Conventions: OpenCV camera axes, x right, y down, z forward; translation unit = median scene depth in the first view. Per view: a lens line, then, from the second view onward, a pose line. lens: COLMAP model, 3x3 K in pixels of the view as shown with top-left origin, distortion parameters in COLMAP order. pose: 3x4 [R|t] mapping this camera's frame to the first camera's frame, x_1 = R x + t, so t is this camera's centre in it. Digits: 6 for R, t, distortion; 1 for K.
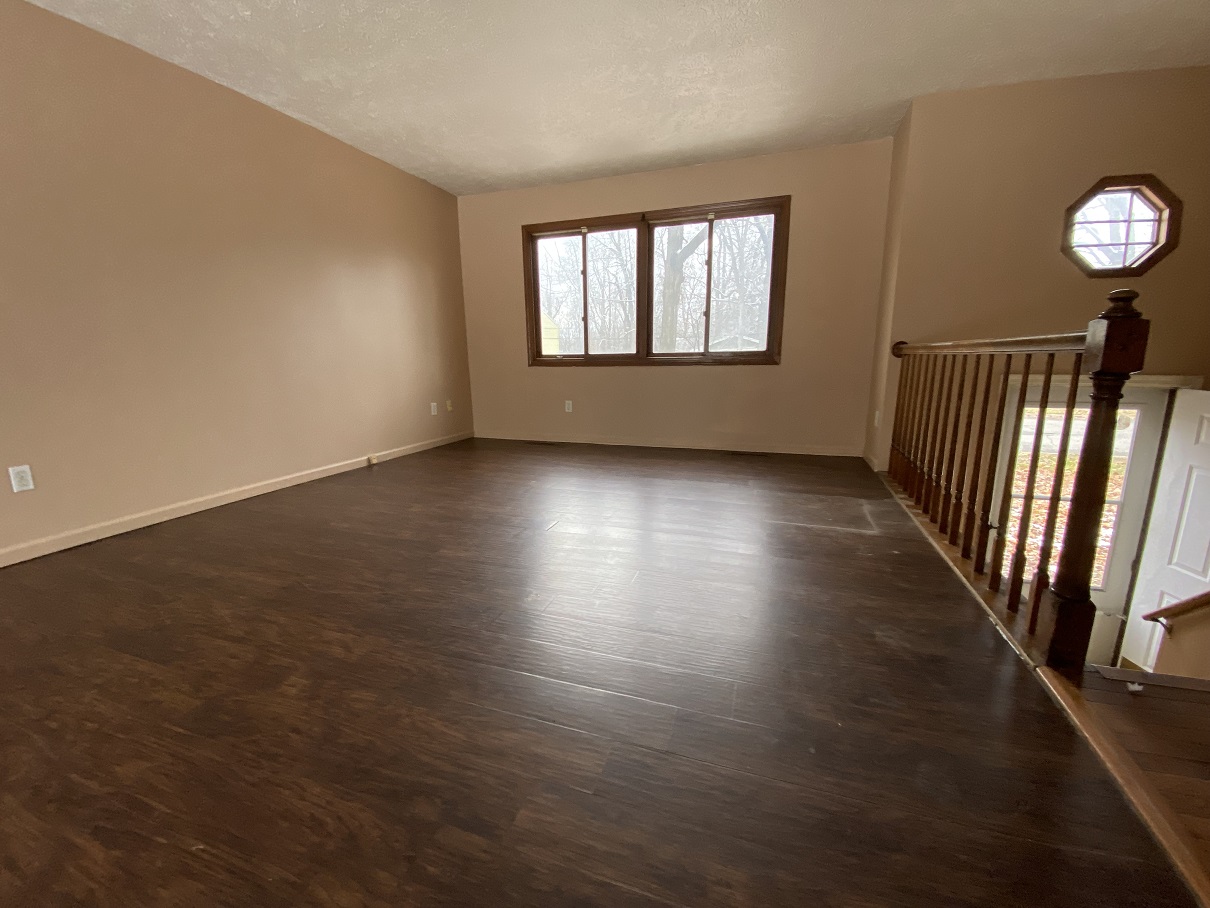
lens RADIAL K [[505.4, 0, 609.7], [0, 505.4, 449.9], [0, 0, 1]] dist [0.057915, -0.043280]
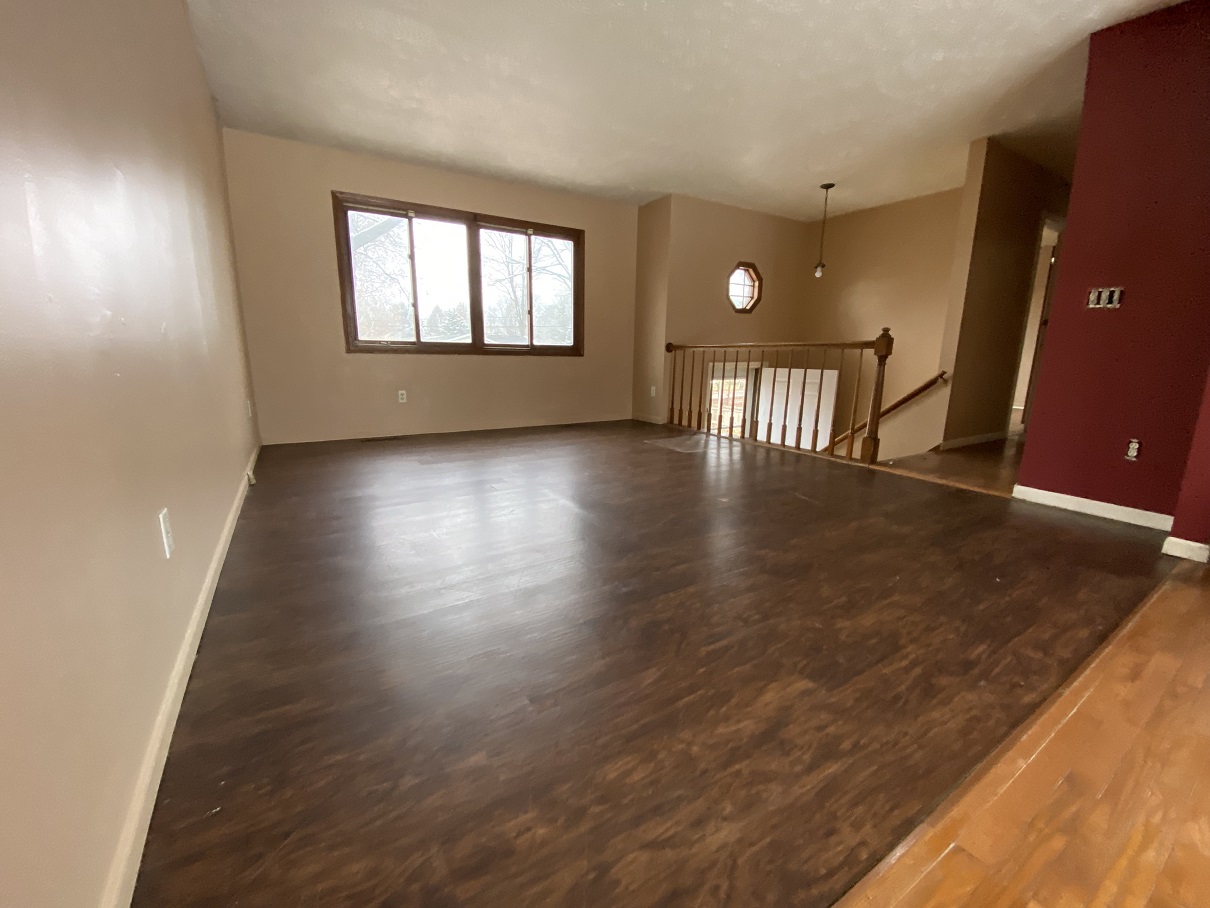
lens RADIAL K [[505.4, 0, 609.7], [0, 505.4, 449.9], [0, 0, 1]] dist [0.057915, -0.043280]
pose [[0.623659, -0.133739, 0.770171, -0.721563], [0.120084, 0.989952, 0.074664, -0.014258], [-0.772418, 0.045920, 0.633453, 0.121518]]
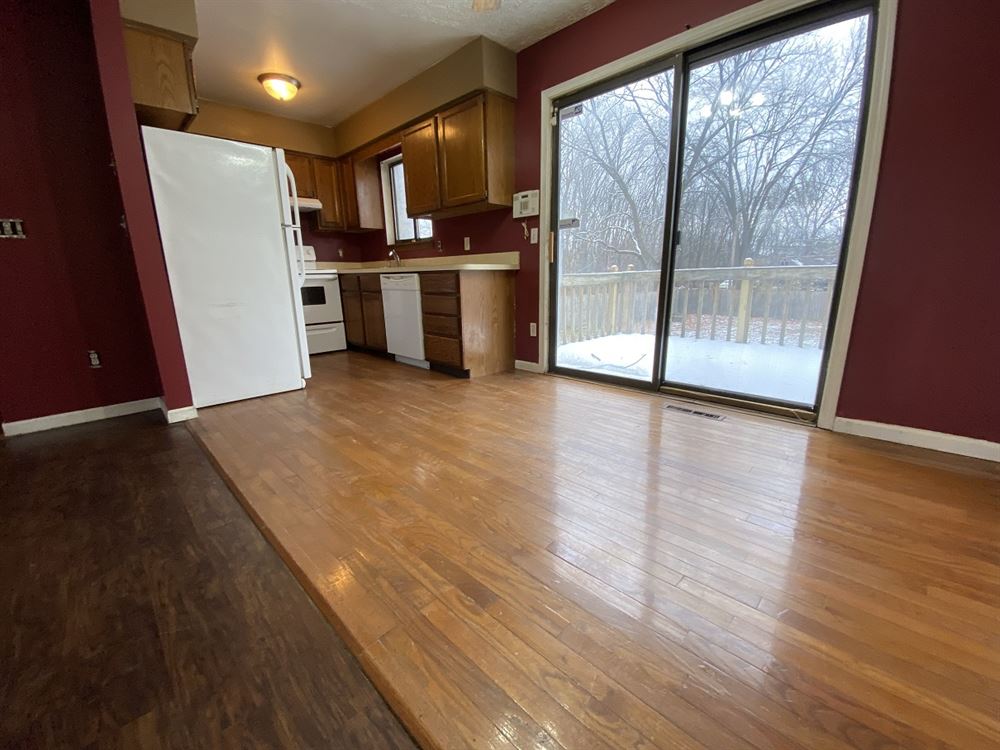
lens RADIAL K [[401.2, 0, 495.4], [0, 401.2, 379.9], [0, 0, 1]] dist [0.020421, -0.017864]
pose [[-0.890099, -0.088363, 0.447118, -0.631456], [0.113451, 0.907189, 0.405138, -0.037718], [-0.441420, 0.411339, -0.797464, 0.253755]]
